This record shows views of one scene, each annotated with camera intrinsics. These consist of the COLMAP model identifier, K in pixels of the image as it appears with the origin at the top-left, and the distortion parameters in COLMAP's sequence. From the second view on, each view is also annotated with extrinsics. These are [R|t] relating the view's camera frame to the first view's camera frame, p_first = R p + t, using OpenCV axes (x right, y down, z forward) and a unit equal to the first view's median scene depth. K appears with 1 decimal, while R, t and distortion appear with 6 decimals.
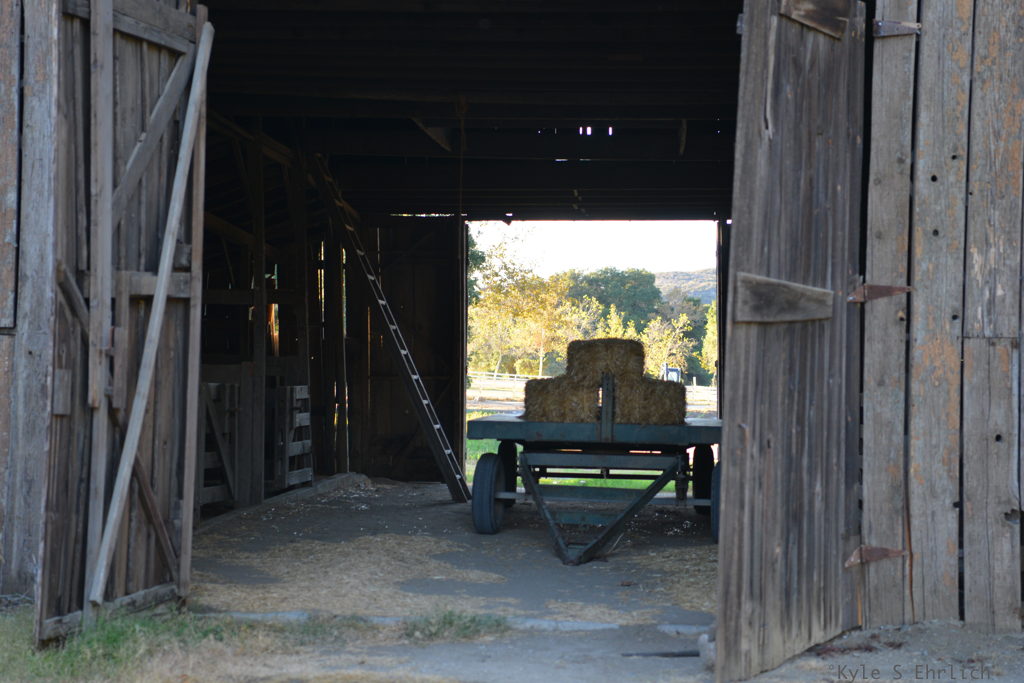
lens RADIAL K [[1841.3, 0, 512.0], [0, 1841.3, 341.5], [0, 0, 1]] dist [0.275101, 0.013603]
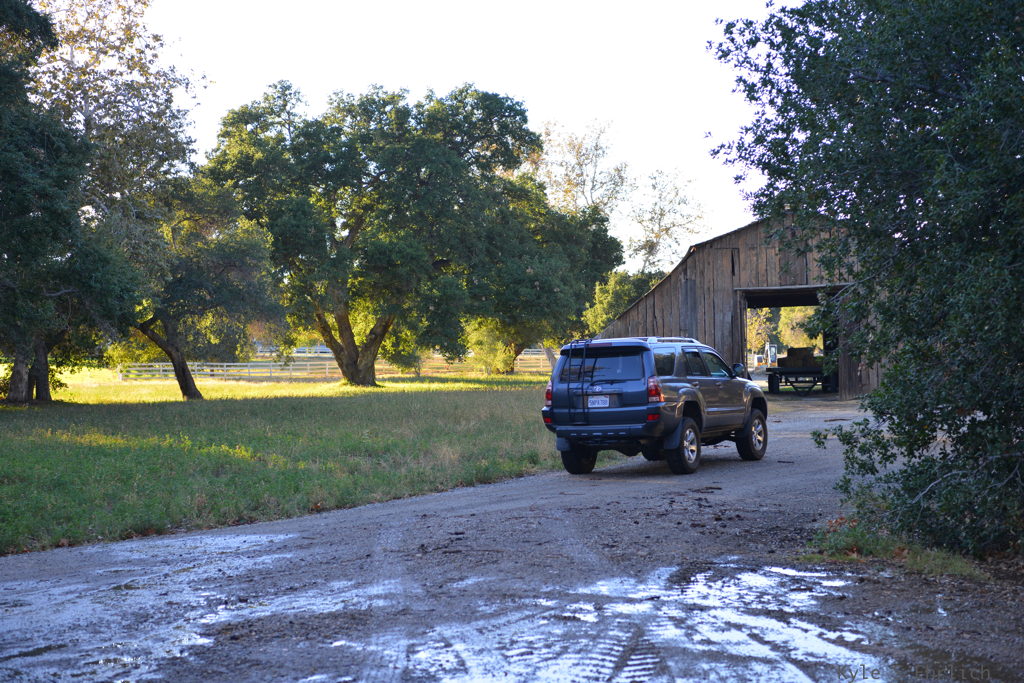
lens RADIAL K [[1588.3, 0, 512.0], [0, 1588.3, 341.5], [0, 0, 1]] dist [0.211269, 0.092200]
pose [[0.997699, -0.042413, -0.052897, -0.662424], [0.042993, 0.999026, 0.009882, -0.127219], [0.052426, -0.012133, 0.998551, -4.256808]]
